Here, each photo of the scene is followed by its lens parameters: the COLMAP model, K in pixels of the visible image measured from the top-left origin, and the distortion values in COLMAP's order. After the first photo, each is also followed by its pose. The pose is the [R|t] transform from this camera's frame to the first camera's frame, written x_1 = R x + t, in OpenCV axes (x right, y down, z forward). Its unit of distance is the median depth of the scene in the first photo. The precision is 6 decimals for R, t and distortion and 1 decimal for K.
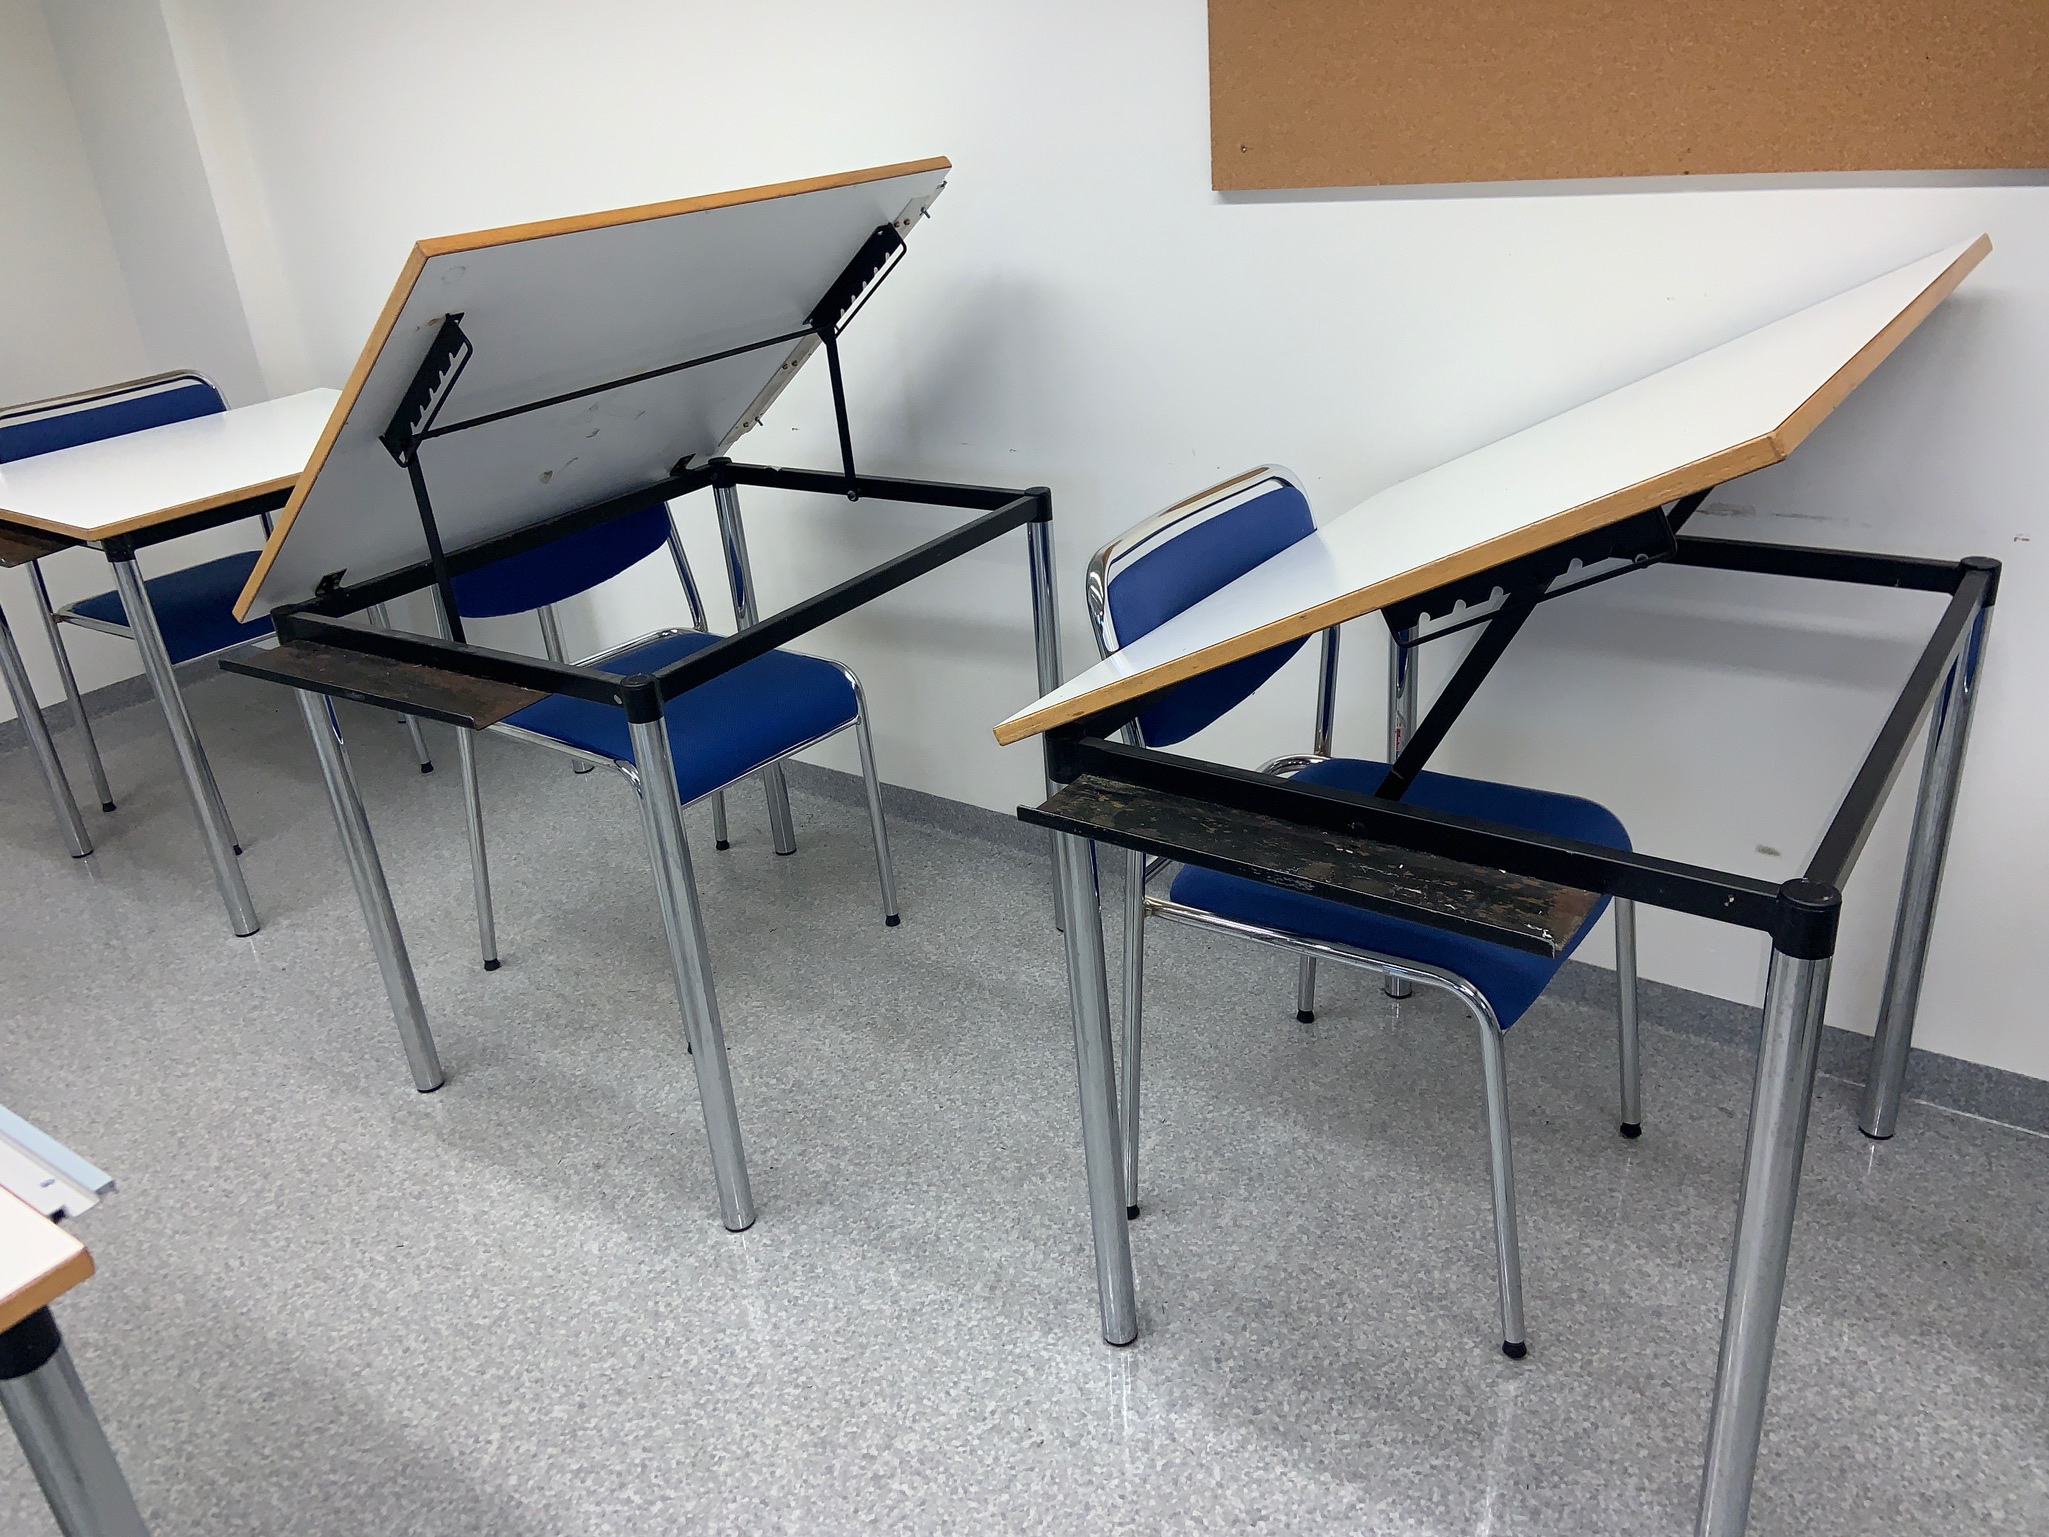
lens RADIAL K [[1563.9, 0, 1024.5], [0, 1563.9, 768.5], [0, 0, 1]] dist [-0.001861, -0.069463]
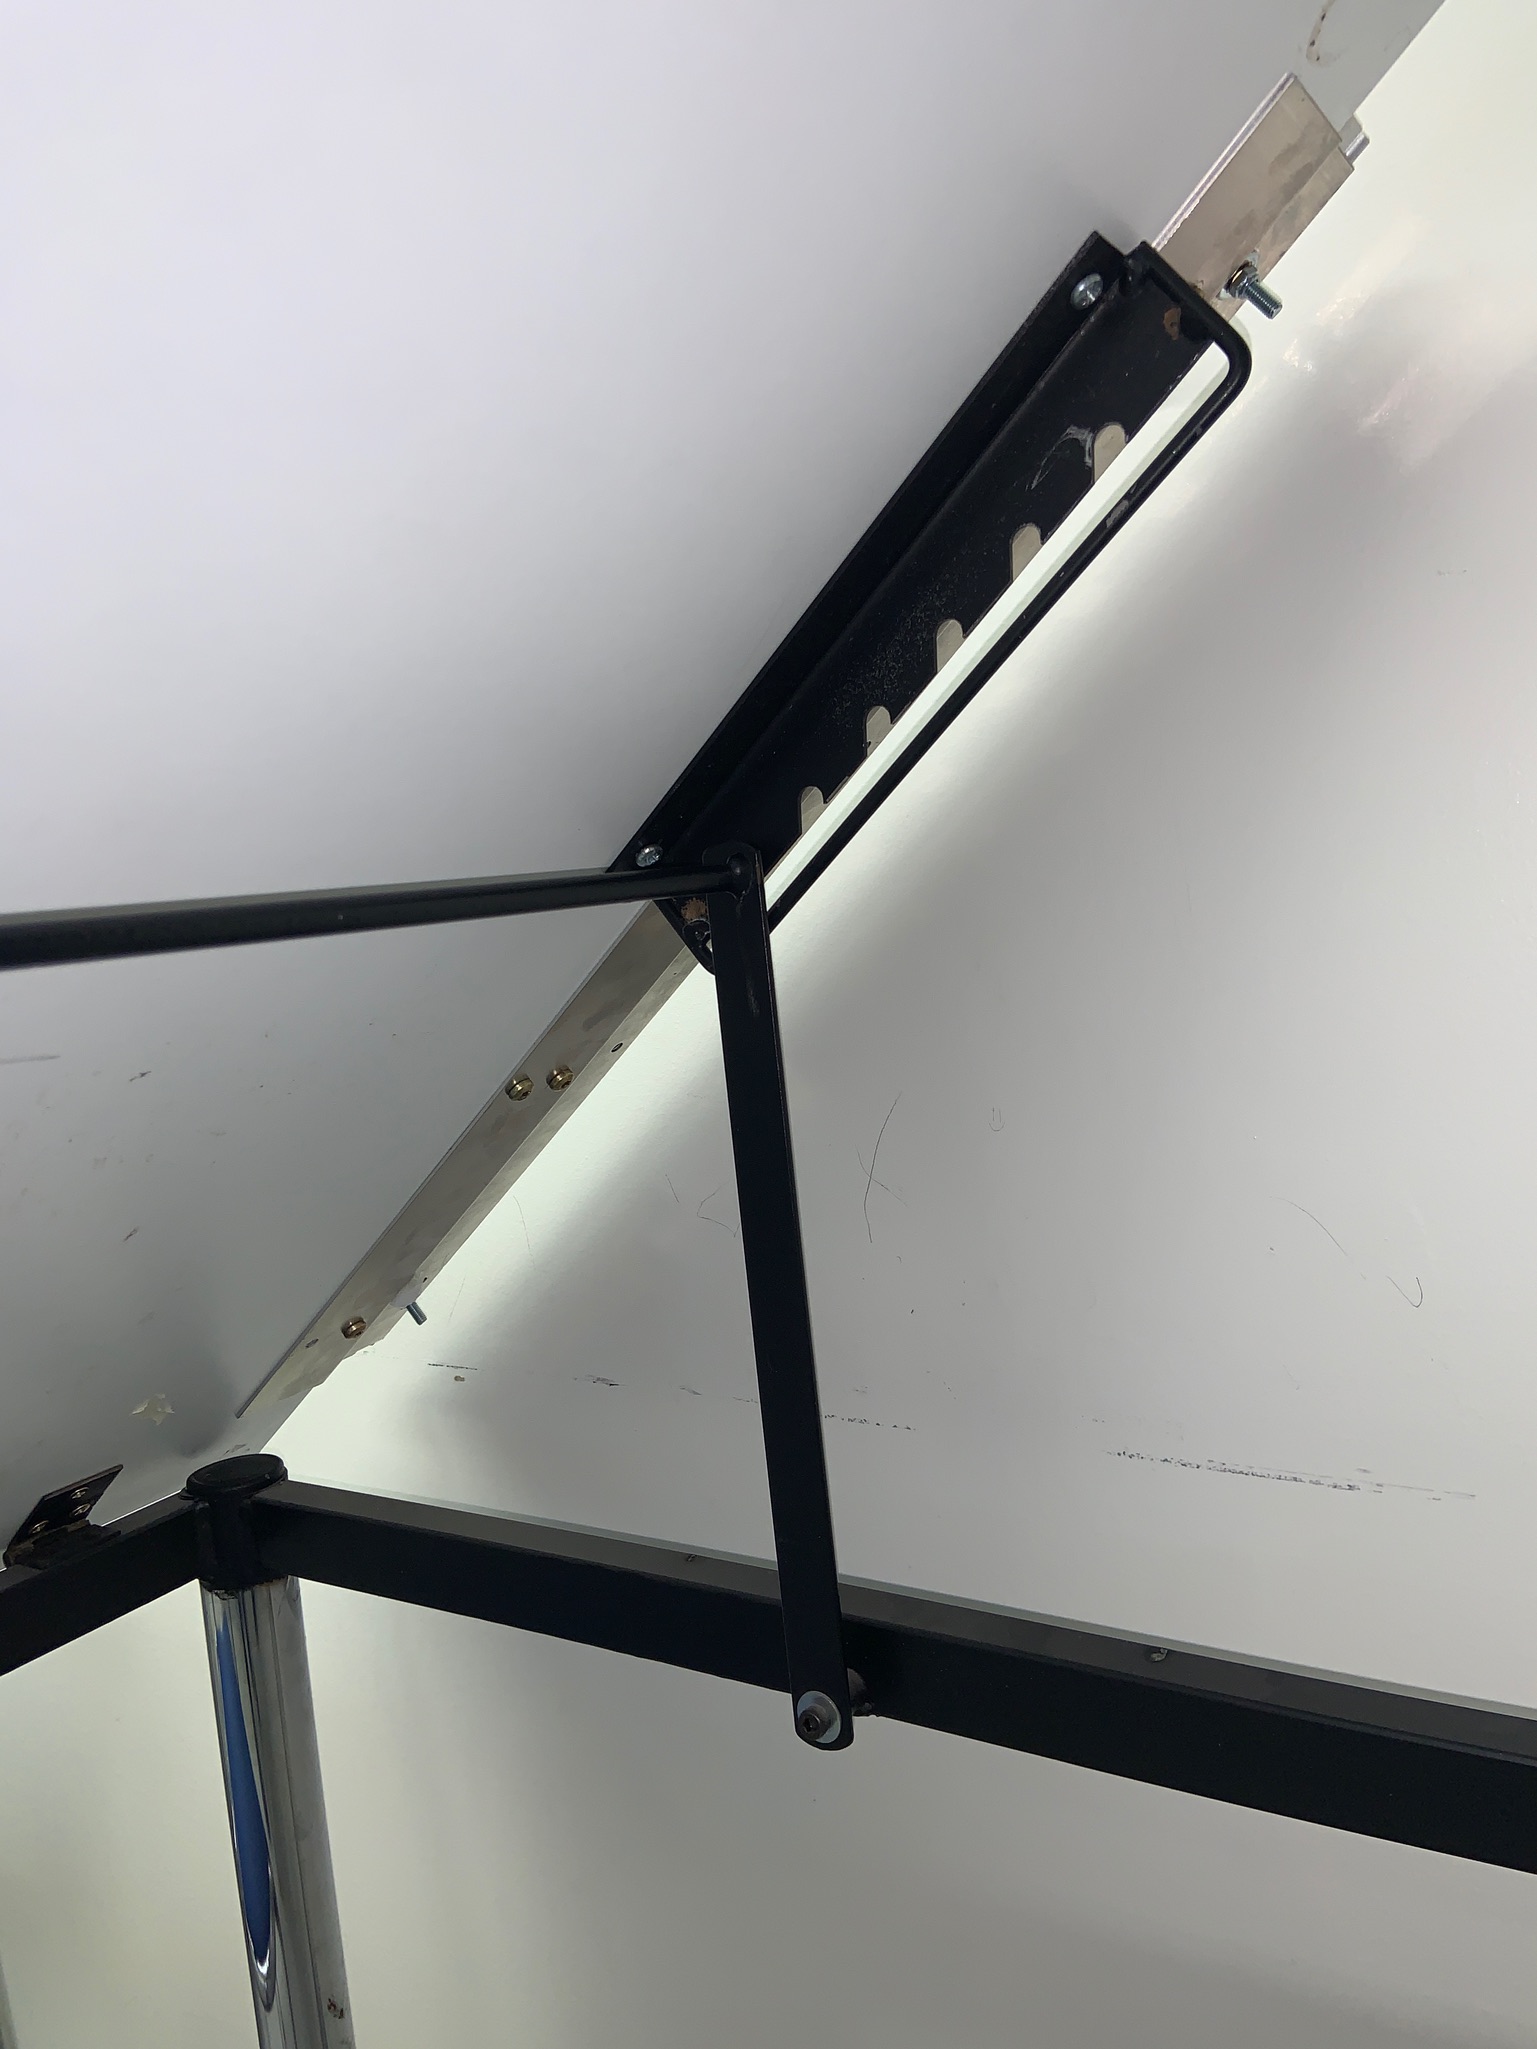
lens RADIAL K [[1563.9, 0, 768.5], [0, 1563.9, 1024.5], [0, 0, 1]] dist [-0.001861, -0.069463]
pose [[0.999252, -0.023834, 0.030444, -0.122075], [0.032724, 0.940699, -0.337661, -0.186500], [-0.020591, 0.338405, 0.940775, 0.776129]]
